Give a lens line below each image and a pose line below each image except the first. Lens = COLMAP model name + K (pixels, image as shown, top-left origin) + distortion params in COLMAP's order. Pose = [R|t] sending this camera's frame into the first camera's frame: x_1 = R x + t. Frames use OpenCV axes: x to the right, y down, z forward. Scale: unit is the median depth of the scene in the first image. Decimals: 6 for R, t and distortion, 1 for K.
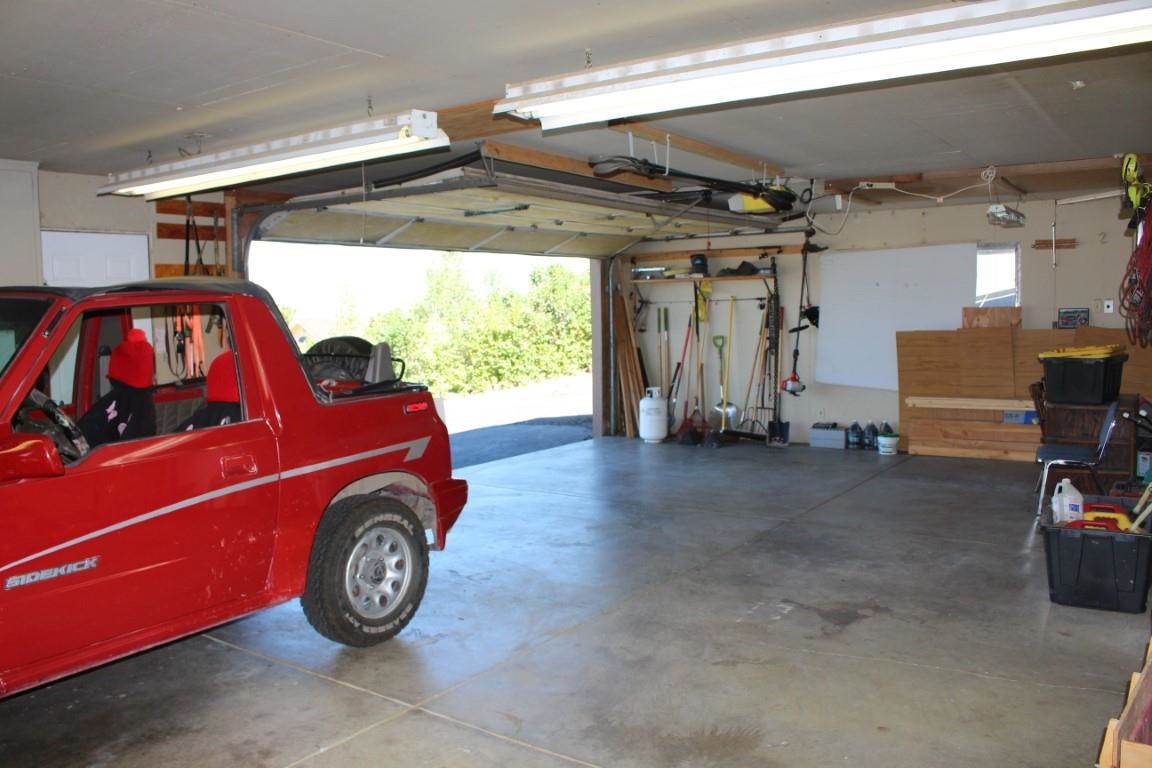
lens RADIAL K [[942.5, 0, 572.6], [0, 942.5, 389.1], [0, 0, 1]] dist [-0.137357, 0.087982]
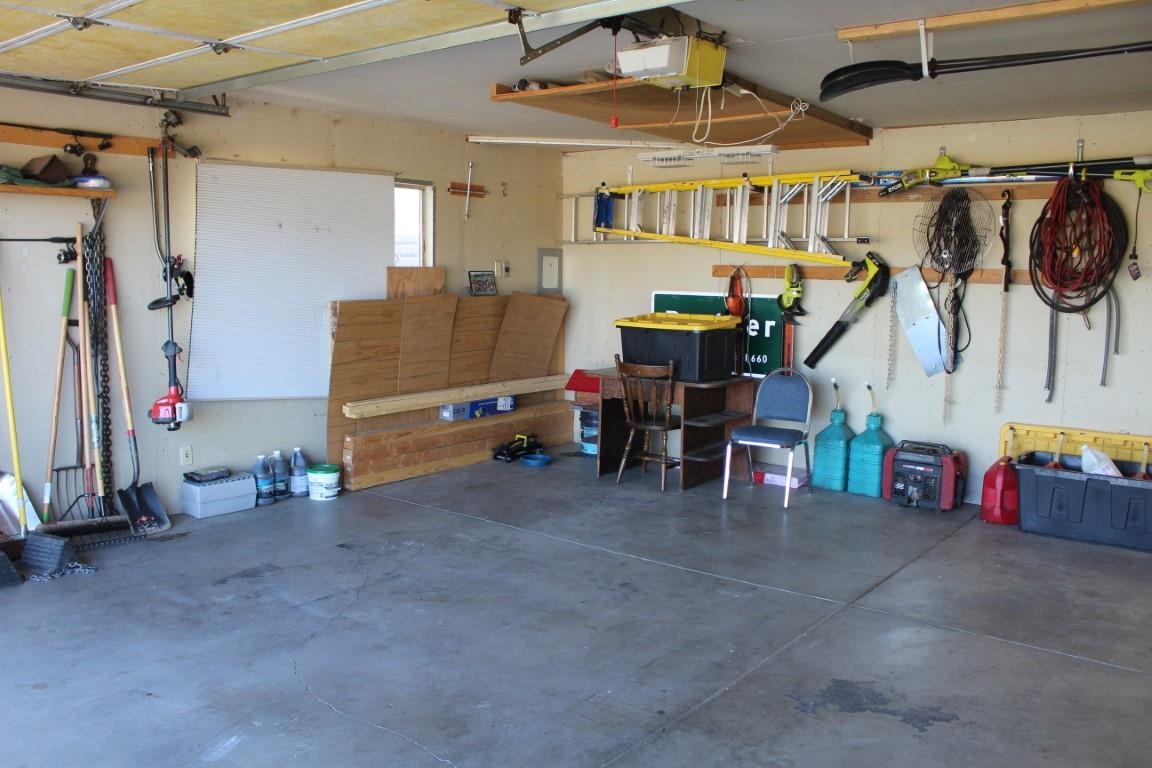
lens RADIAL K [[942.5, 0, 573.9], [0, 942.5, 377.0], [0, 0, 1]] dist [-0.137357, 0.087982]
pose [[0.063418, -0.089417, 0.993973, -0.267964], [0.065224, 0.994220, 0.085277, -0.054231], [-0.995853, 0.059423, 0.068883, 0.778524]]
